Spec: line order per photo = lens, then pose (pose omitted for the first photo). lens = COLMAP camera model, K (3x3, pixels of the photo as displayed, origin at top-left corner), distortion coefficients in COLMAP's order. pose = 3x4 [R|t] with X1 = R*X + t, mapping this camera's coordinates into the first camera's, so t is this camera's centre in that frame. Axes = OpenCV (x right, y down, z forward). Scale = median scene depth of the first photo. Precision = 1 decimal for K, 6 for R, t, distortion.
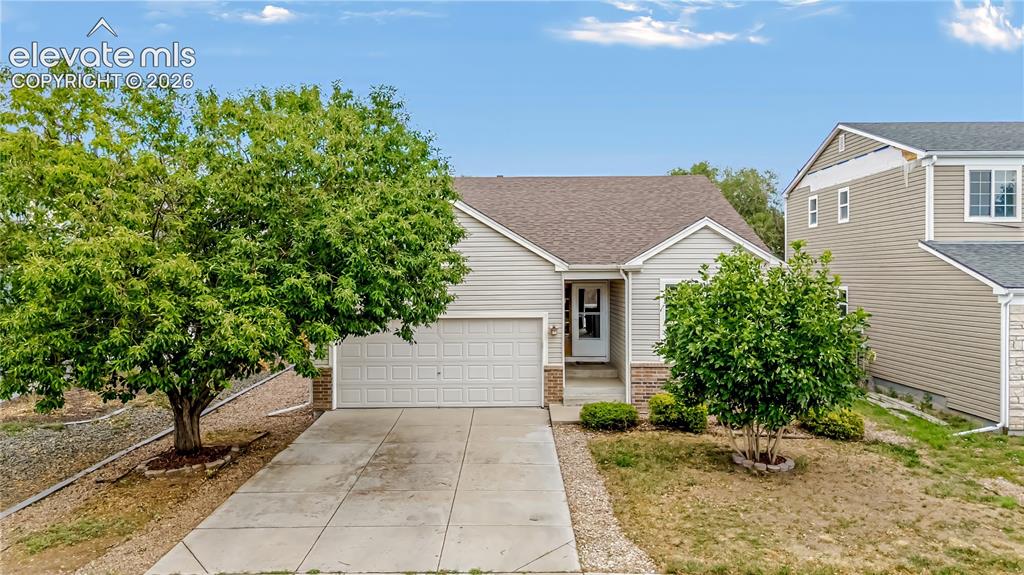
lens RADIAL K [[745.2, 0, 512.0], [0, 745.2, 287.5], [0, 0, 1]] dist [0.088451, -0.093824]
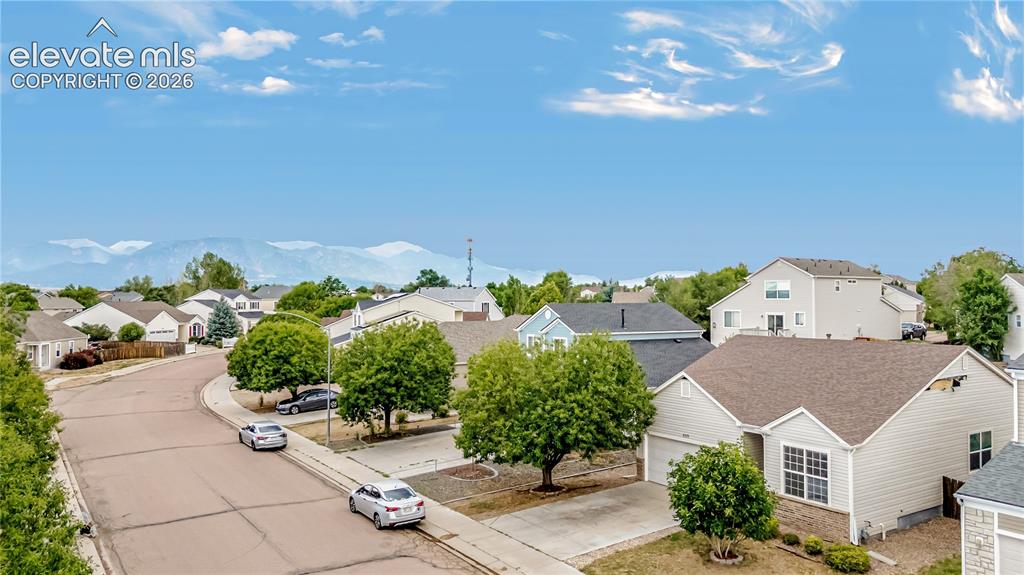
lens RADIAL K [[745.2, 0, 512.0], [0, 745.2, 287.5], [0, 0, 1]] dist [0.088451, -0.093824]
pose [[0.559425, -0.014781, -0.828750, 1.180776], [-0.011942, 0.999594, -0.025889, -0.281796], [0.828795, 0.024379, 0.559021, -0.369424]]
